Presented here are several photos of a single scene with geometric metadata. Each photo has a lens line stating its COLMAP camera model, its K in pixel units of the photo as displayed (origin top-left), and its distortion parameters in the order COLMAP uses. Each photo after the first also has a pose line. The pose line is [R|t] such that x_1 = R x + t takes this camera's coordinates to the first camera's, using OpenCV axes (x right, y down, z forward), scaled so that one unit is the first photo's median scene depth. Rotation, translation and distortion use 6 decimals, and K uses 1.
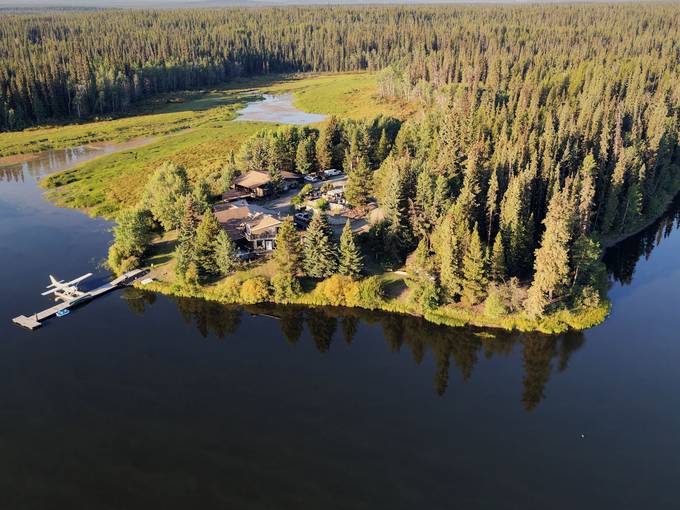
lens RADIAL K [[584.4, 0, 340.0], [0, 584.4, 255.0], [0, 0, 1]] dist [0.093666, -0.193037]
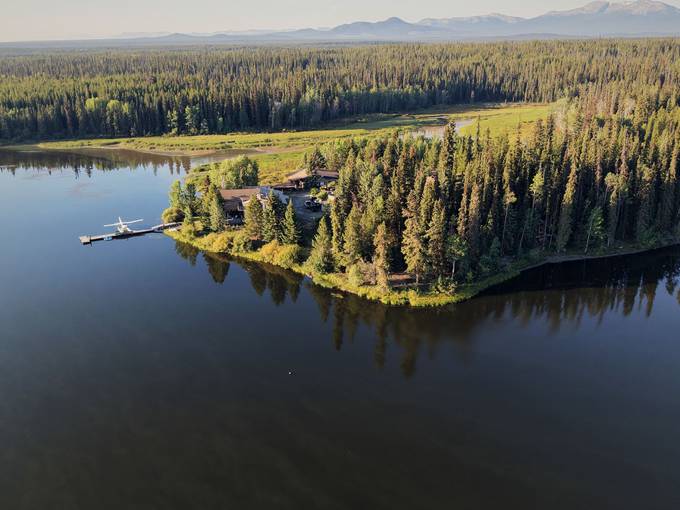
lens RADIAL K [[584.4, 0, 340.0], [0, 584.4, 255.0], [0, 0, 1]] dist [0.093666, -0.193037]
pose [[0.901255, 0.147777, -0.407310, 0.645602], [-0.167419, 0.985803, -0.012789, 0.057199], [0.399638, 0.079717, 0.913200, -0.118484]]
